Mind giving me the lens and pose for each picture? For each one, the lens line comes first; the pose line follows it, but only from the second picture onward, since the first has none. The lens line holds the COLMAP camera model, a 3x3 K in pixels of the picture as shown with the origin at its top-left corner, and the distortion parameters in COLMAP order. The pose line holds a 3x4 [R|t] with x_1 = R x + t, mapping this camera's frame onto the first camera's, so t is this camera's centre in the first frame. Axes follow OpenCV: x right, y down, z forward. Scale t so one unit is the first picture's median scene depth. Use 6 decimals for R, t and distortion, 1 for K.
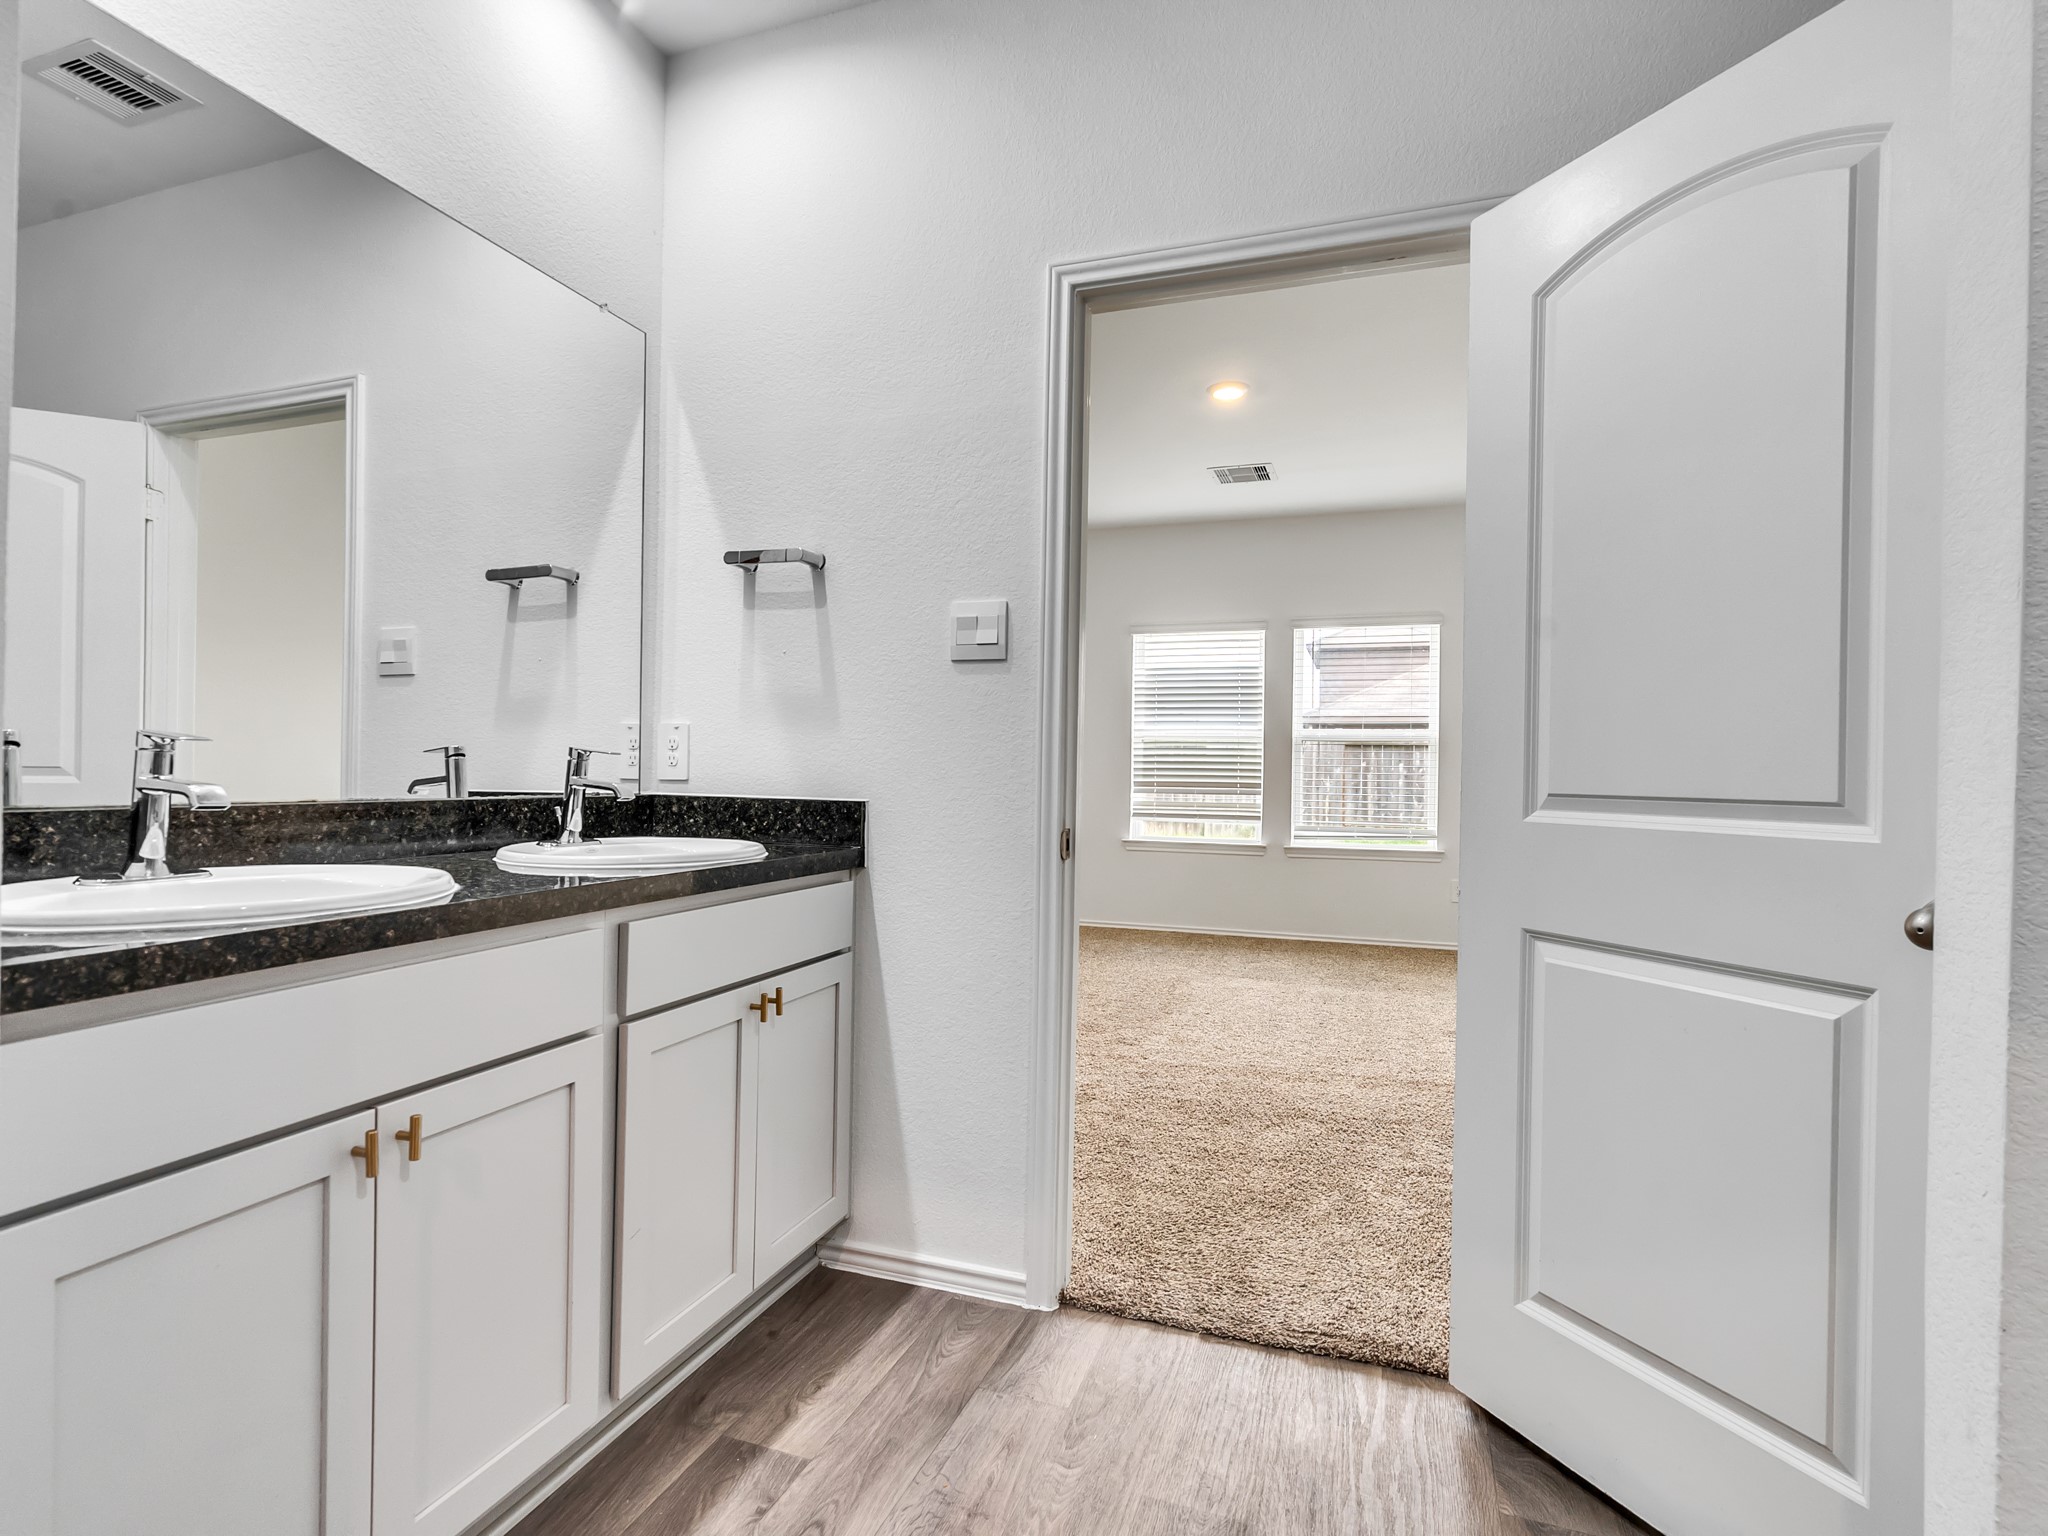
lens RADIAL K [[1042.4, 0, 1015.9], [0, 1042.4, 770.7], [0, 0, 1]] dist [0.000474, 0.001328]
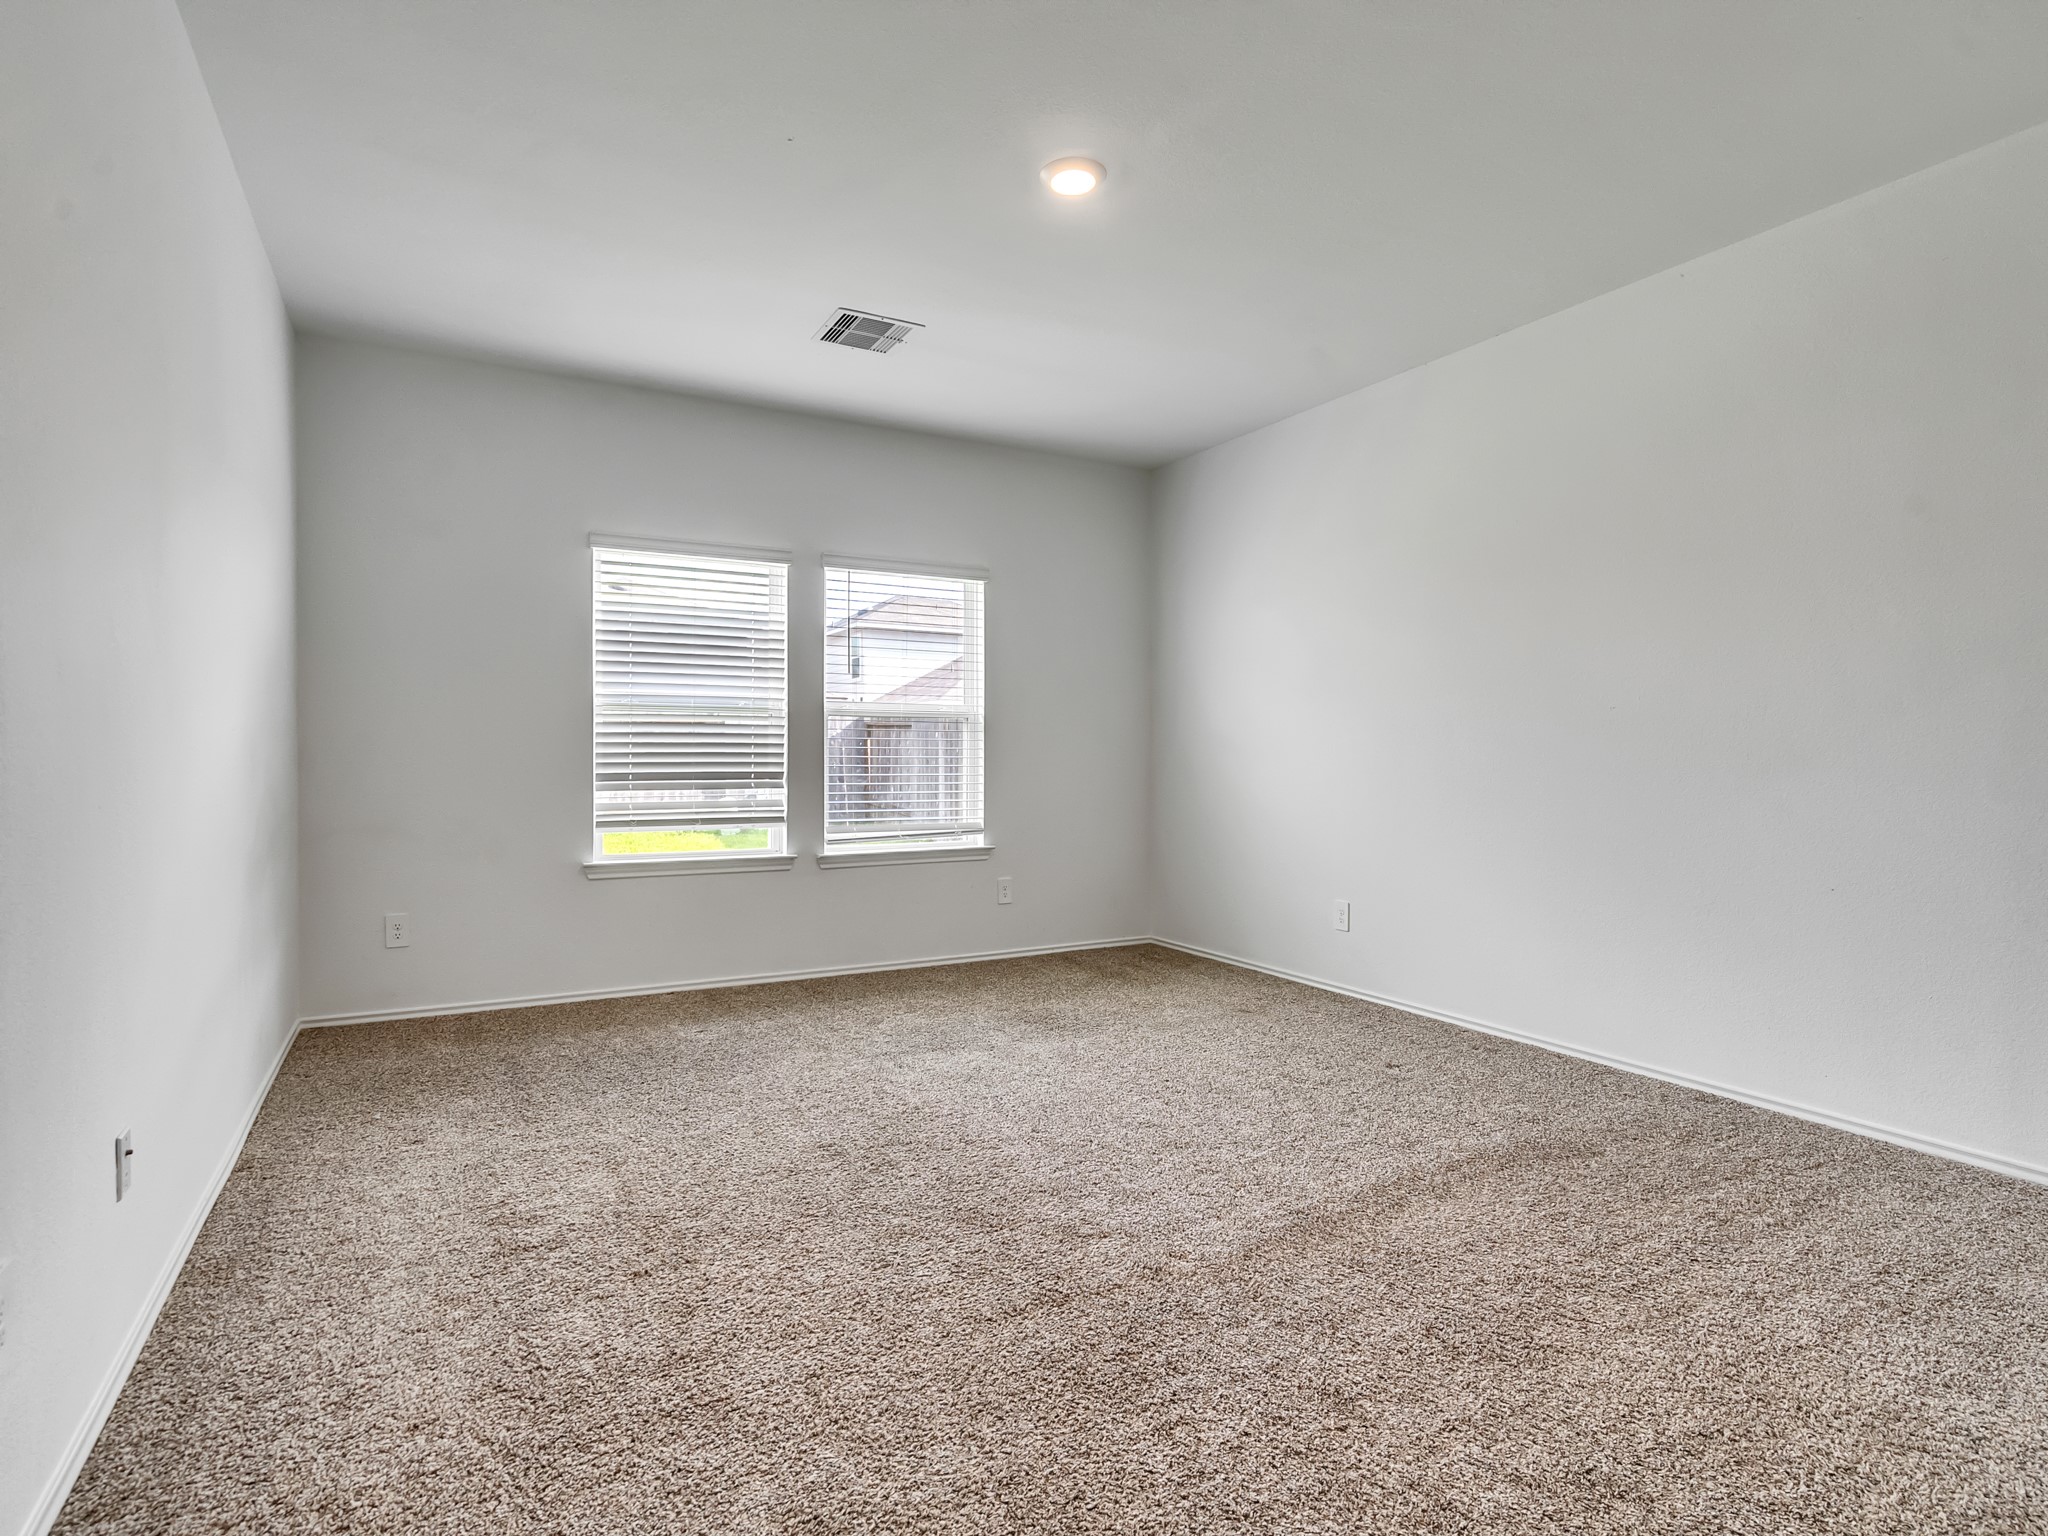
lens RADIAL K [[1042.4, 0, 1015.9], [0, 1042.4, 770.7], [0, 0, 1]] dist [0.000474, 0.001328]
pose [[0.680127, -0.019557, 0.732833, -0.193017], [0.010753, 0.999803, 0.016703, 0.000477], [-0.733015, -0.003480, 0.680203, 0.378884]]
